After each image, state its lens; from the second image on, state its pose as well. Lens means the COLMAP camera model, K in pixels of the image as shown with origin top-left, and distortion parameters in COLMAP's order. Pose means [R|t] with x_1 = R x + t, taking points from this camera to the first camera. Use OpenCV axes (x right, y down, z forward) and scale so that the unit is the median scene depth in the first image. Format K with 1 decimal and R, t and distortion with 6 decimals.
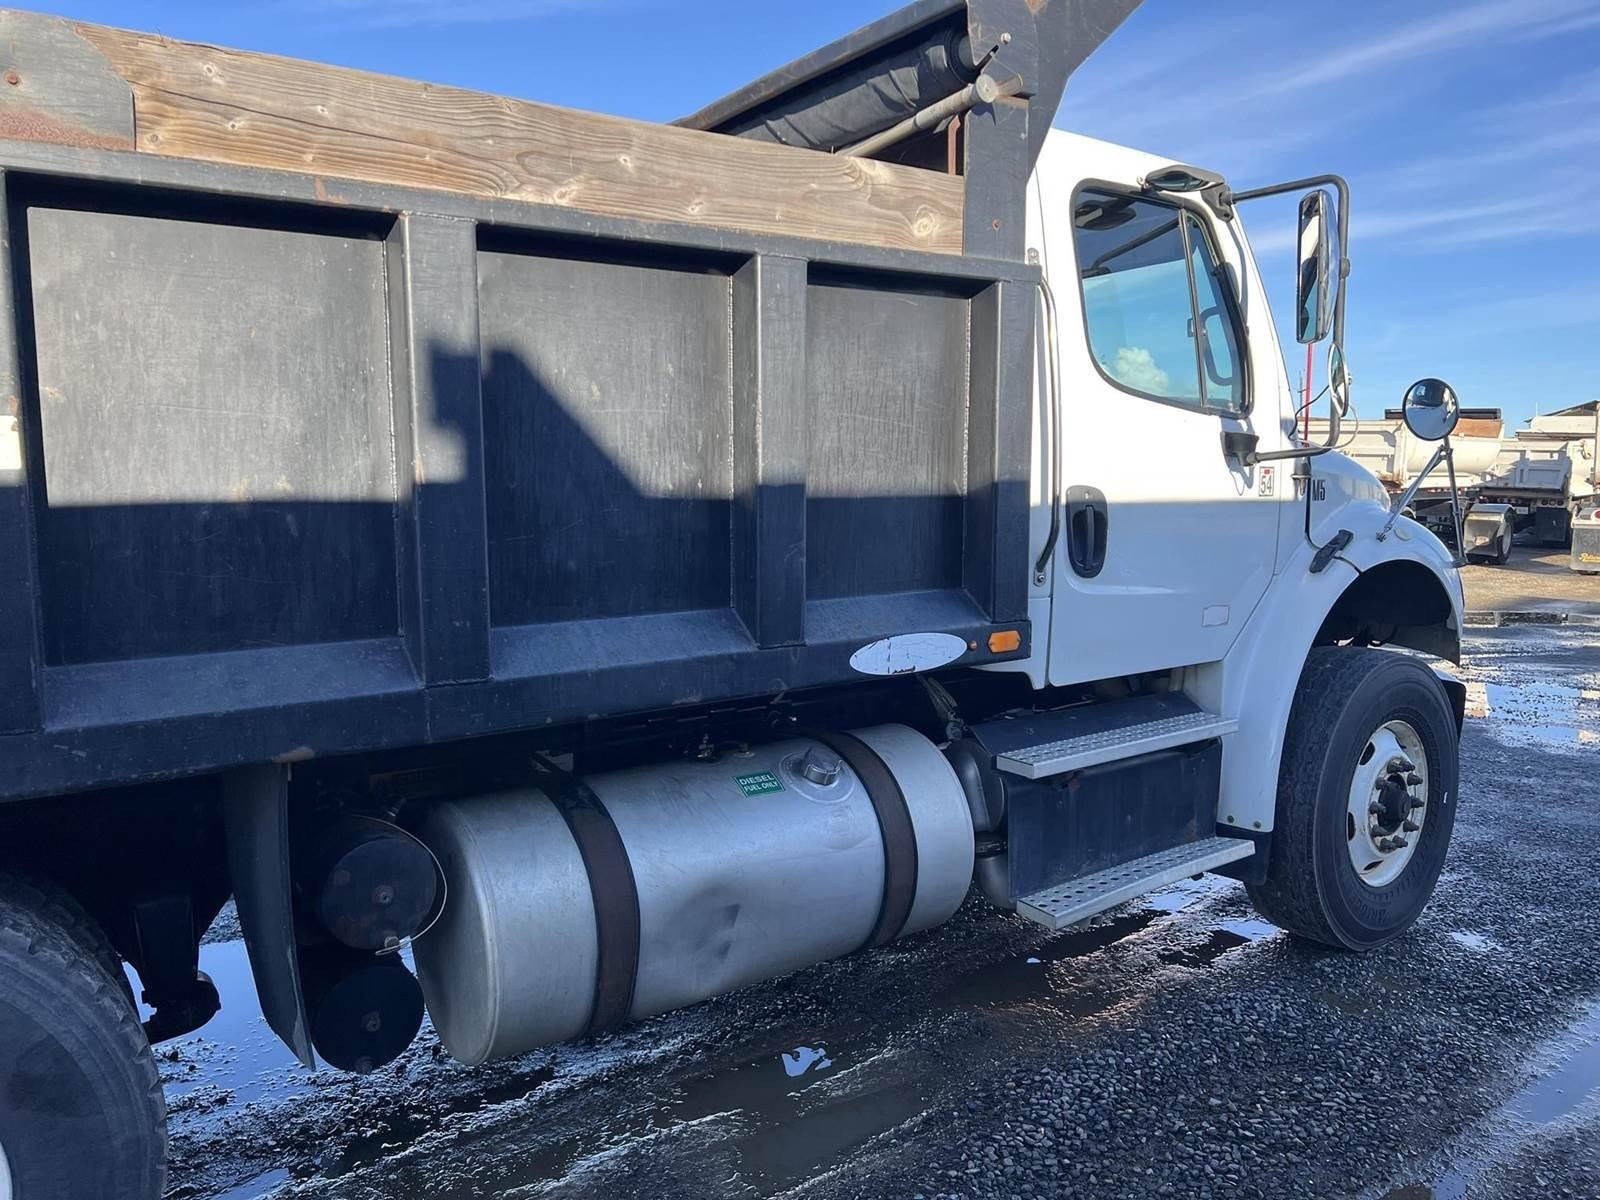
lens RADIAL K [[1205.5, 0, 862.6], [0, 1205.5, 578.7], [0, 0, 1]] dist [0.048515, -0.051327]
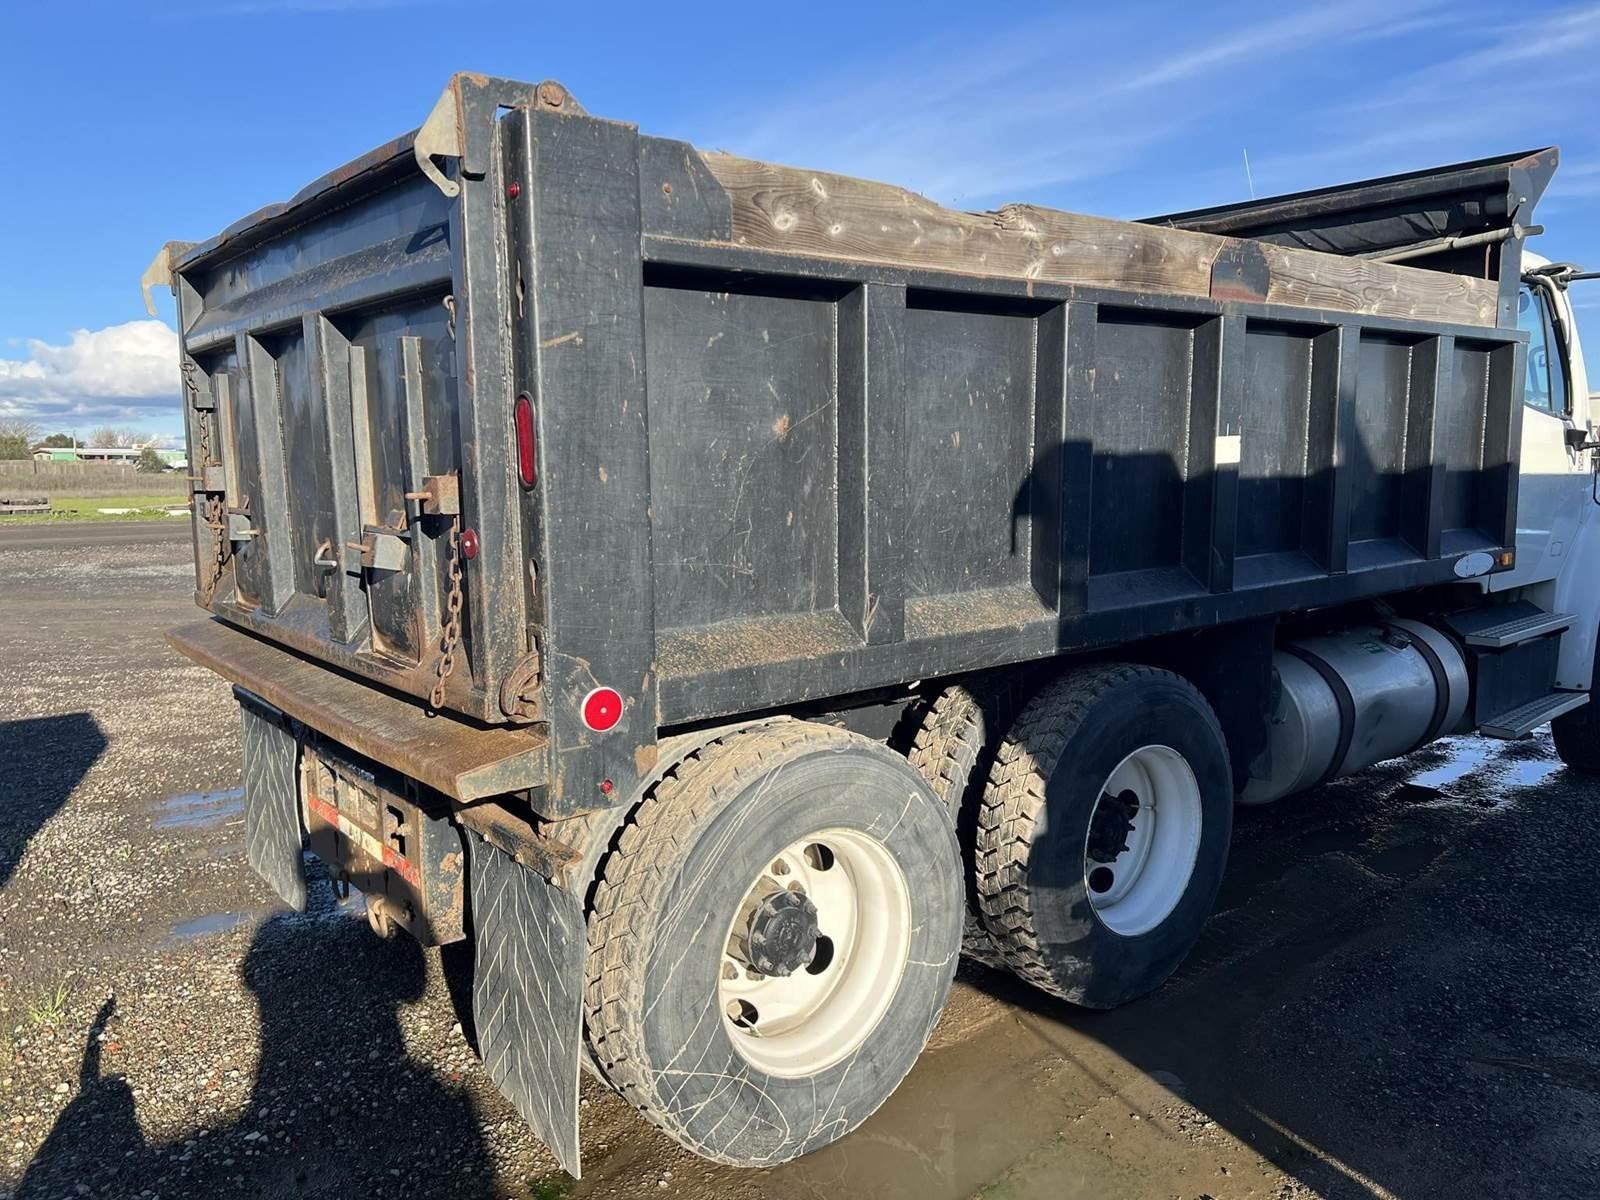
lens RADIAL K [[1205.5, 0, 800.7], [0, 1205.5, 600.4], [0, 0, 1]] dist [0.048515, -0.051327]
pose [[0.998326, -0.029305, 0.049872, -1.229944], [0.028589, 0.999479, 0.015004, 0.074800], [-0.050286, -0.013553, 0.998643, -0.815328]]
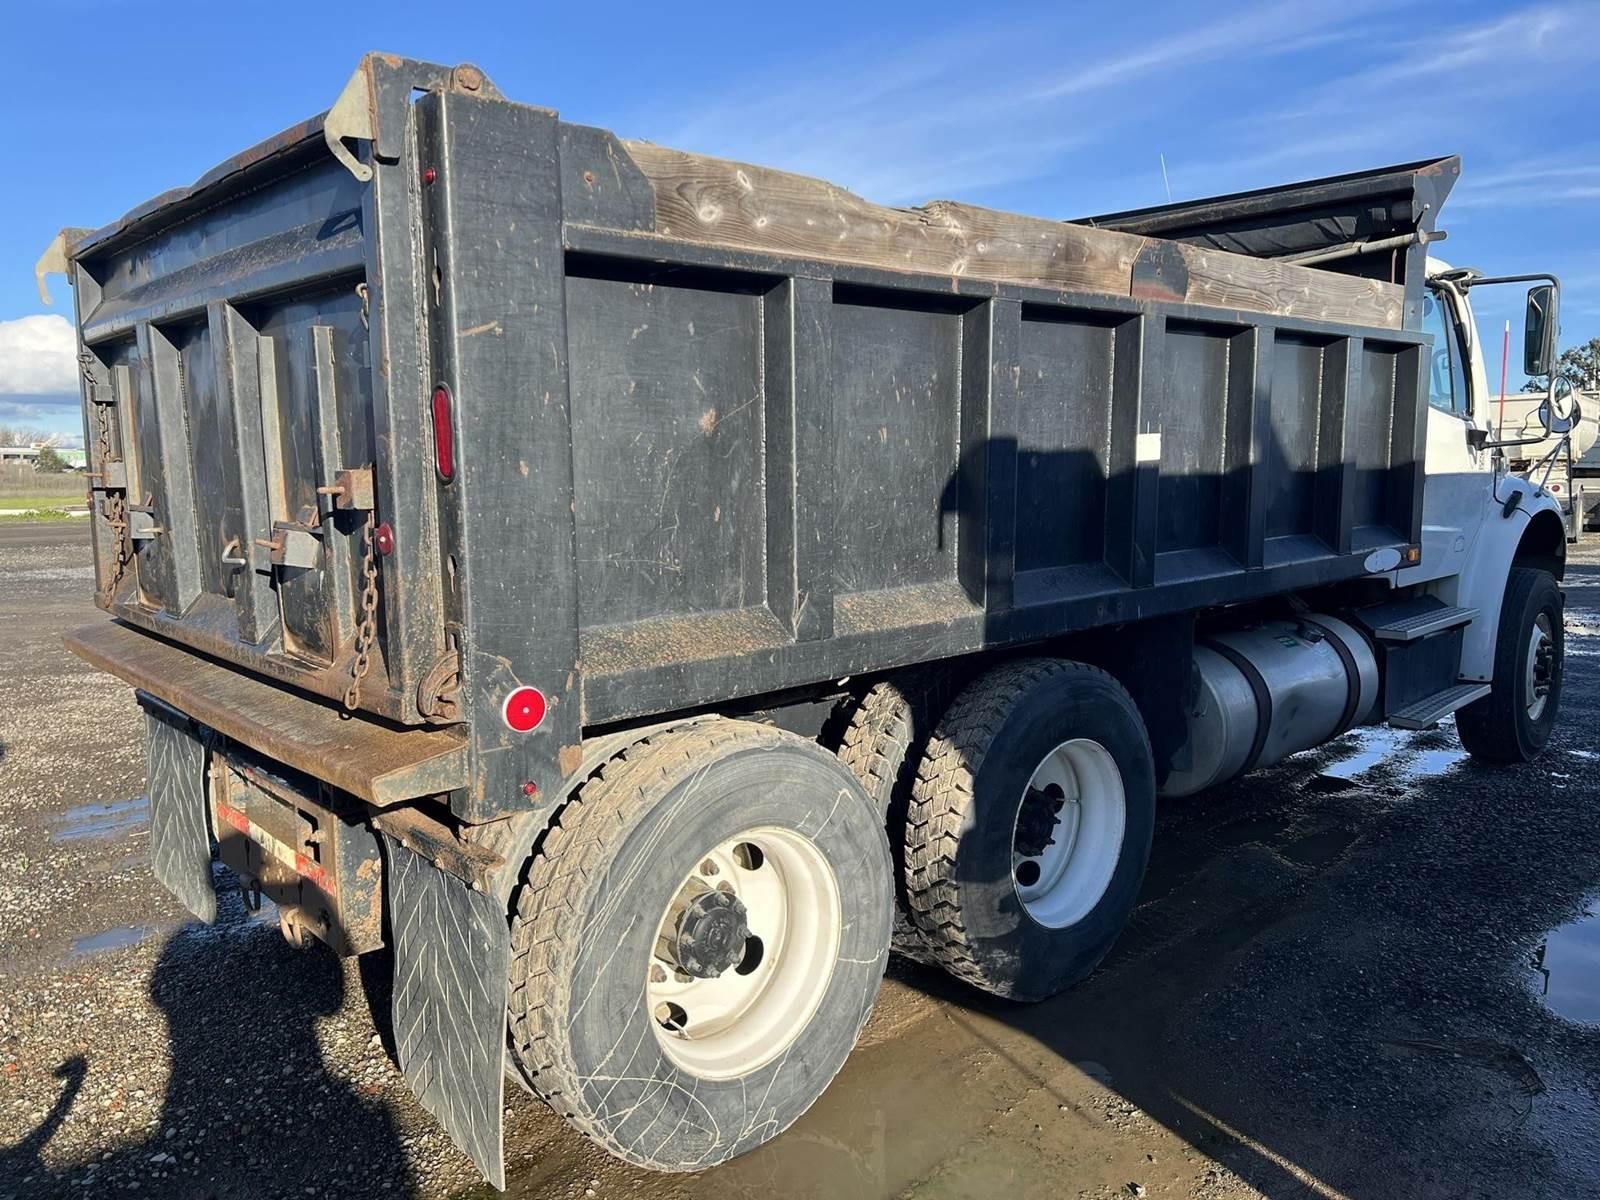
lens RADIAL K [[1205.5, 0, 804.1], [0, 1205.5, 600.6], [0, 0, 1]] dist [0.048515, -0.051327]
pose [[0.993015, -0.034898, 0.112710, -1.229875], [0.033231, 0.999309, 0.016636, 0.079195], [-0.113213, -0.012775, 0.993489, -0.804300]]
